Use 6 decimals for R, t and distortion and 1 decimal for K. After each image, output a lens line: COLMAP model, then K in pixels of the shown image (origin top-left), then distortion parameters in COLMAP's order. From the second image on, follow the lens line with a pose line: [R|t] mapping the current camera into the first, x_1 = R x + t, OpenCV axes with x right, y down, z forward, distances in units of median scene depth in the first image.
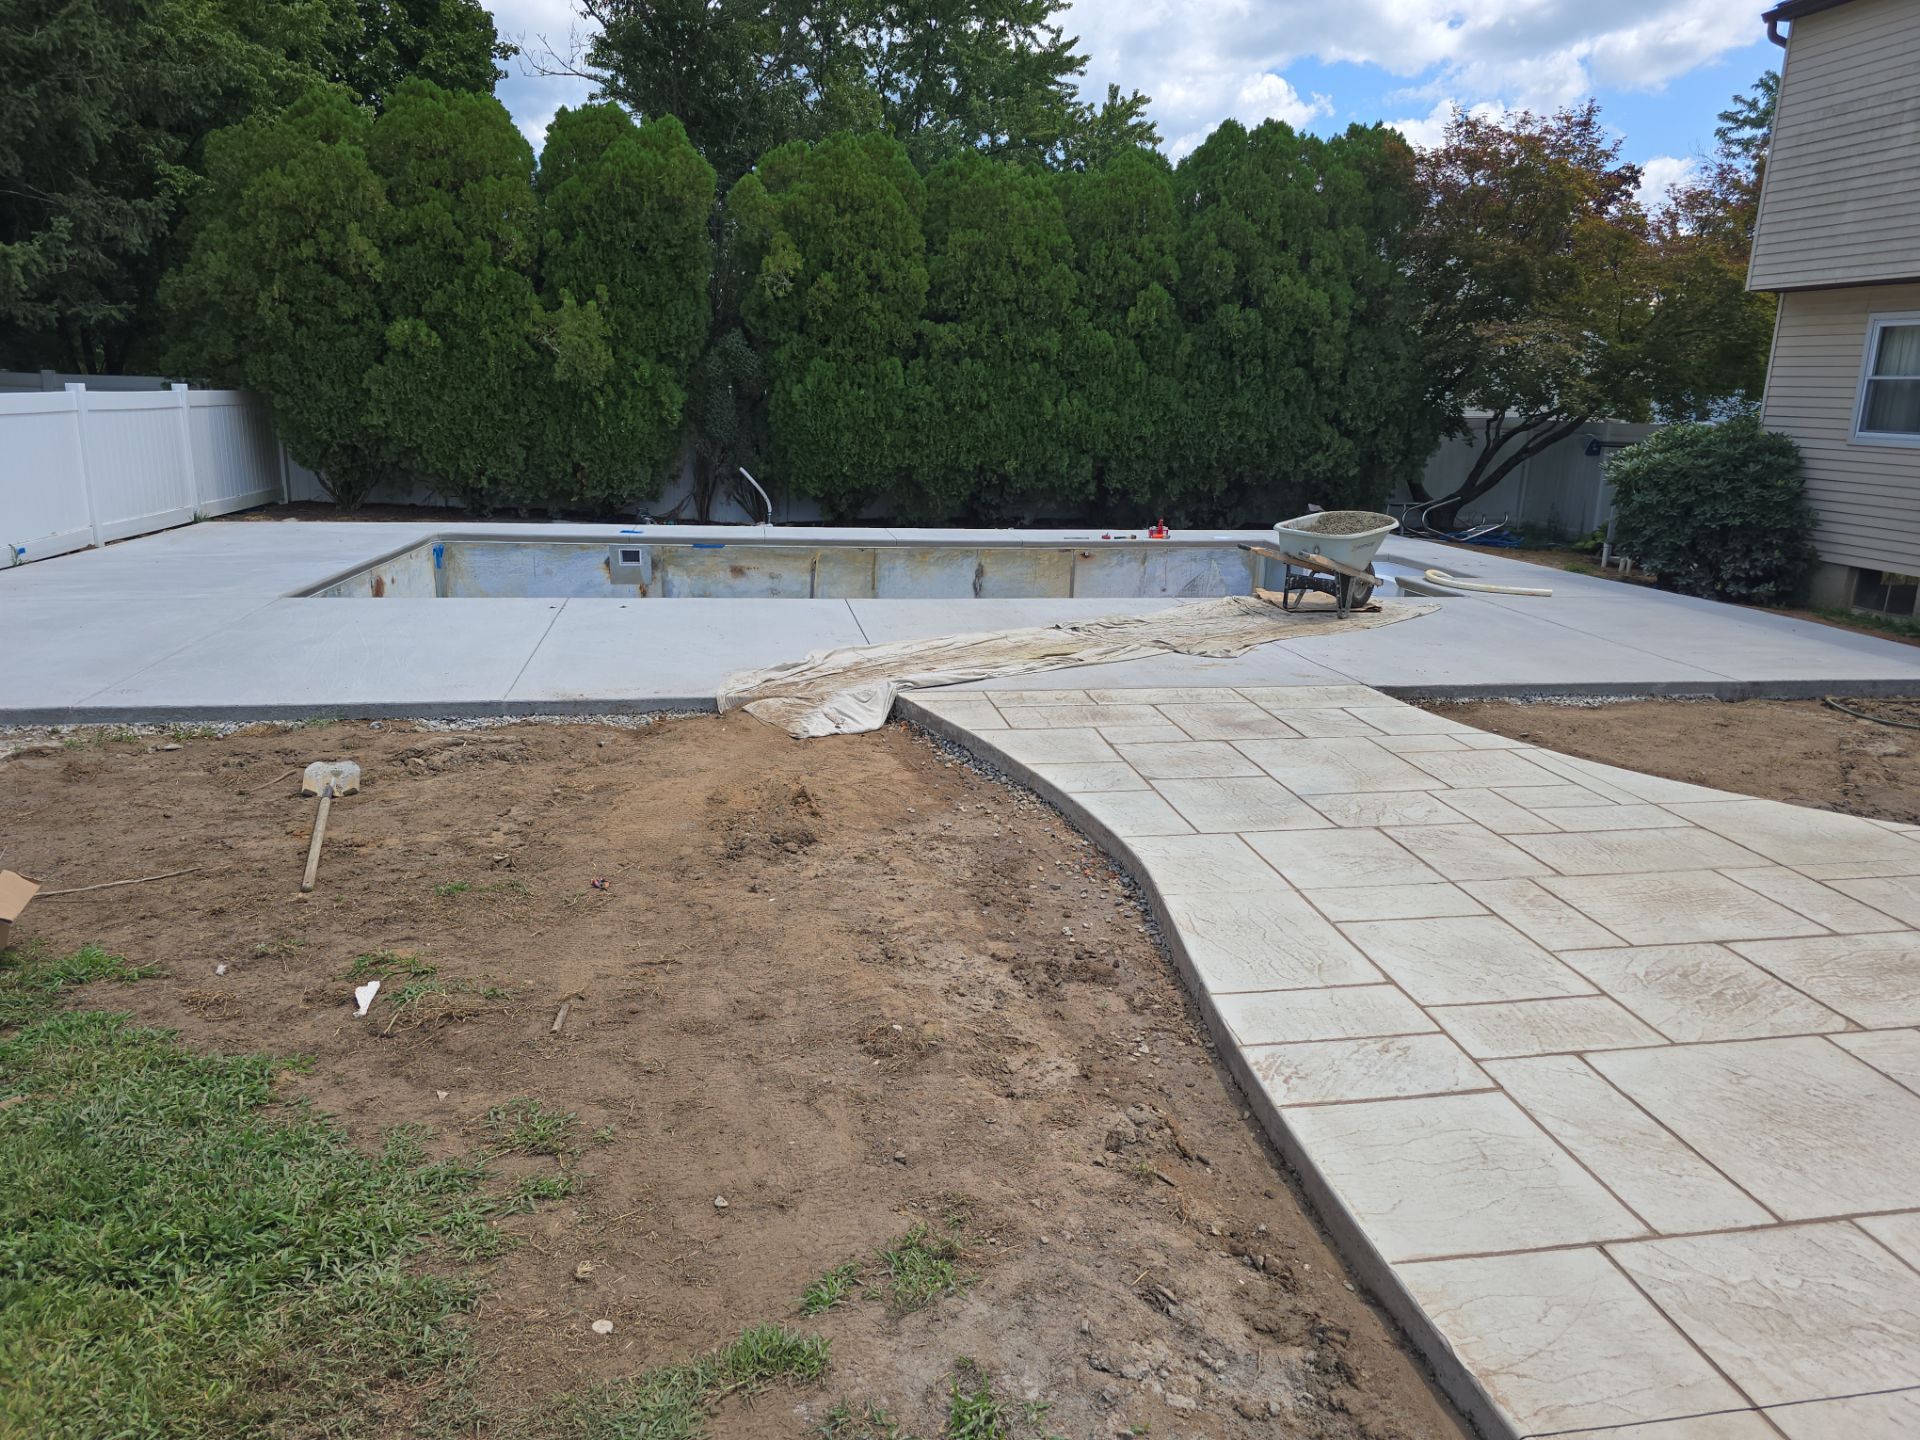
lens RADIAL K [[1293.1, 0, 978.4], [0, 1293.1, 711.3], [0, 0, 1]] dist [0.051125, -0.050994]
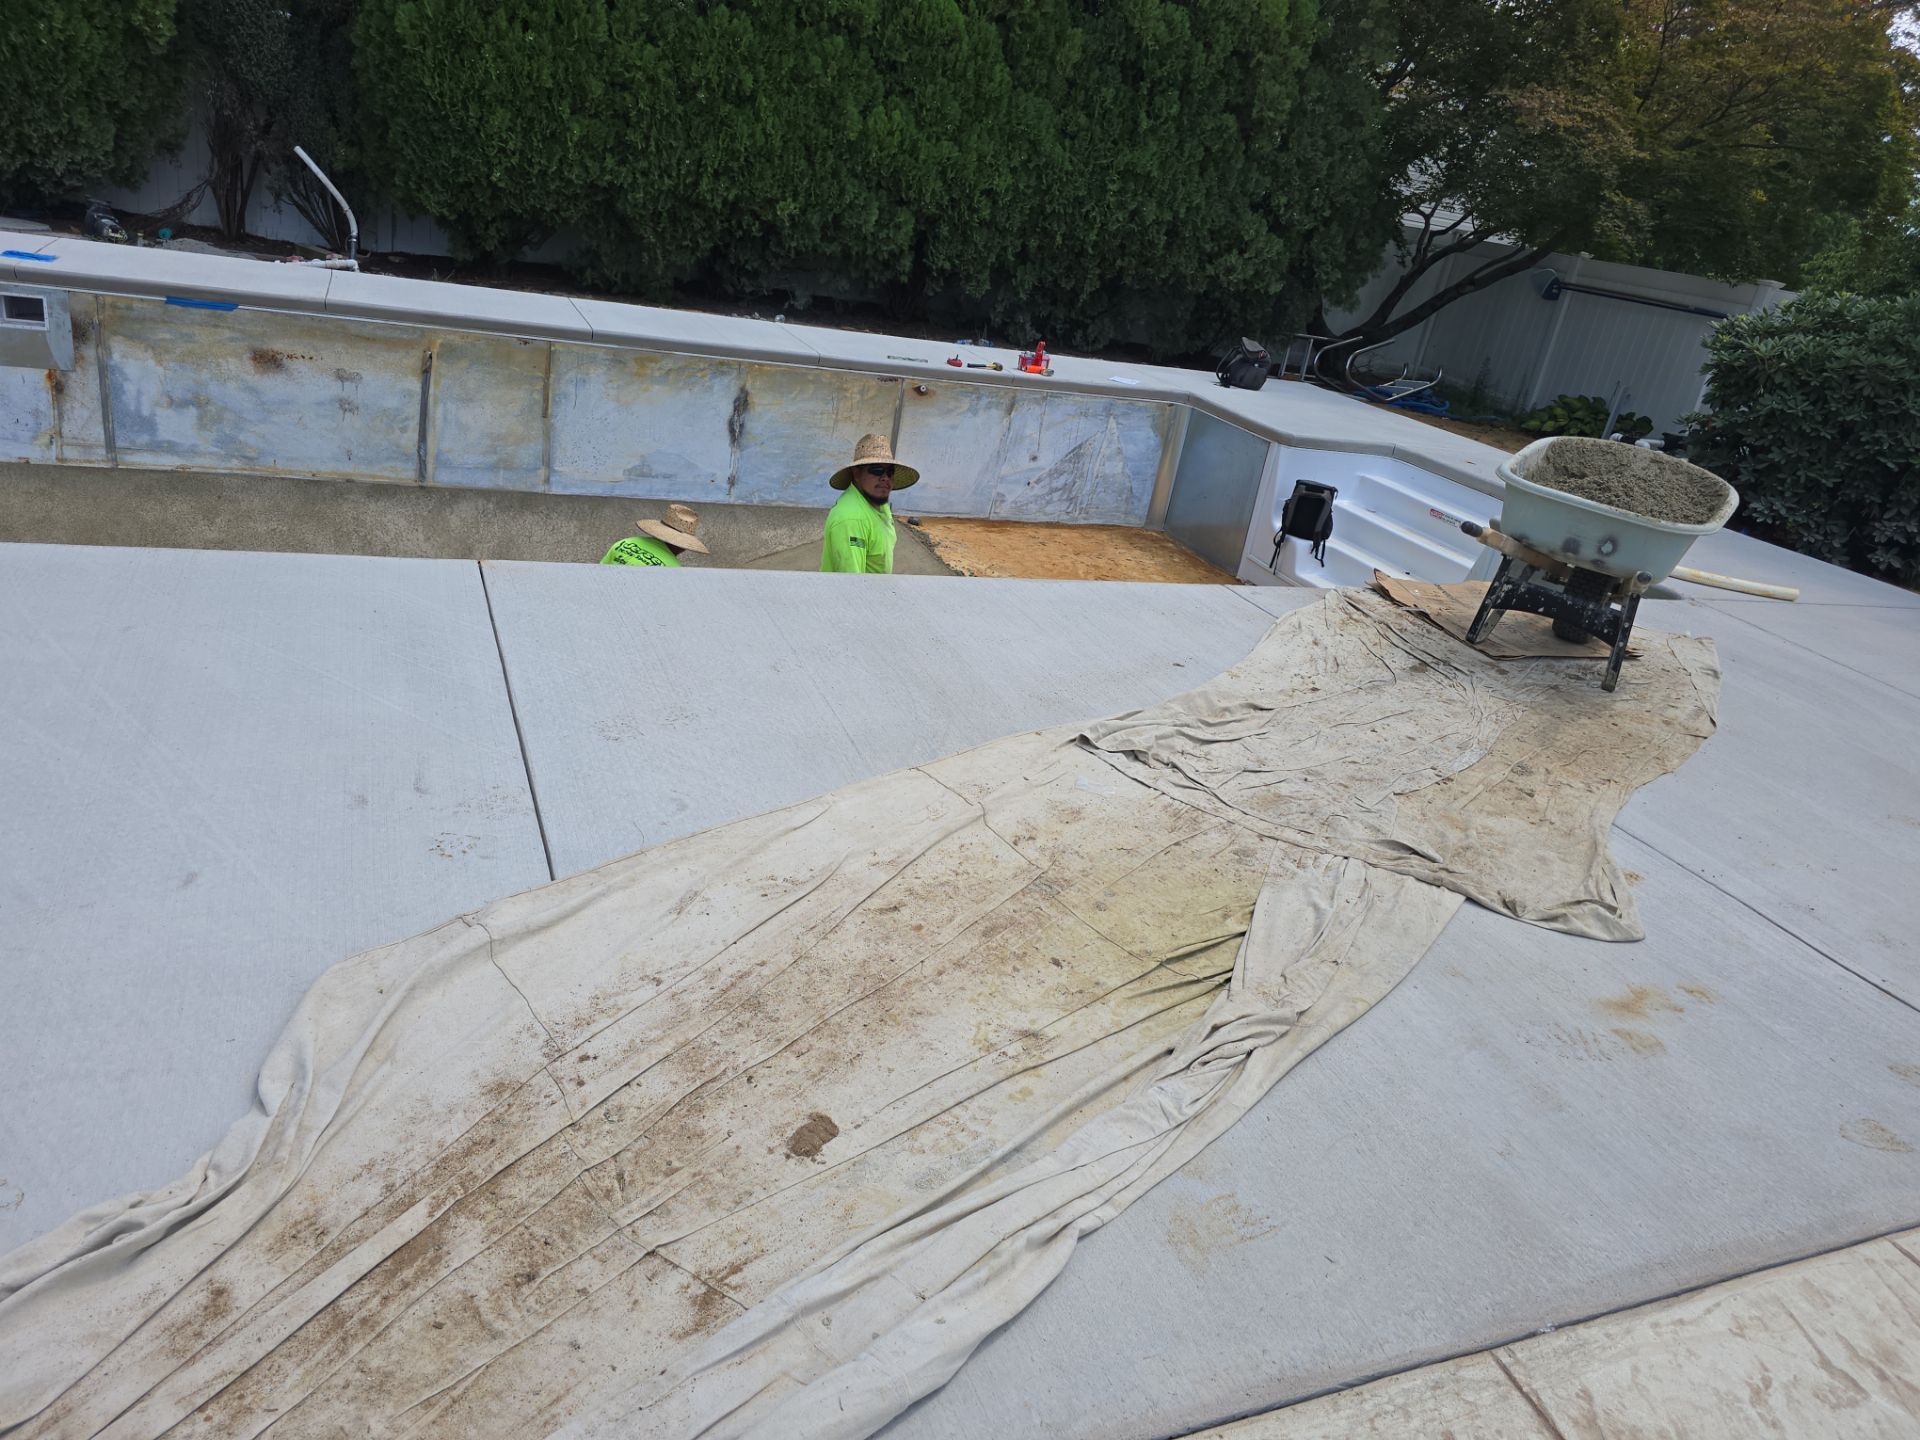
lens RADIAL K [[1293.1, 0, 978.4], [0, 1293.1, 711.3], [0, 0, 1]] dist [0.051125, -0.050994]
pose [[0.966257, 0.038383, 0.254703, -0.034951], [-0.084633, 0.981244, 0.173200, -0.073379], [-0.243278, -0.188912, 0.951382, 0.355701]]
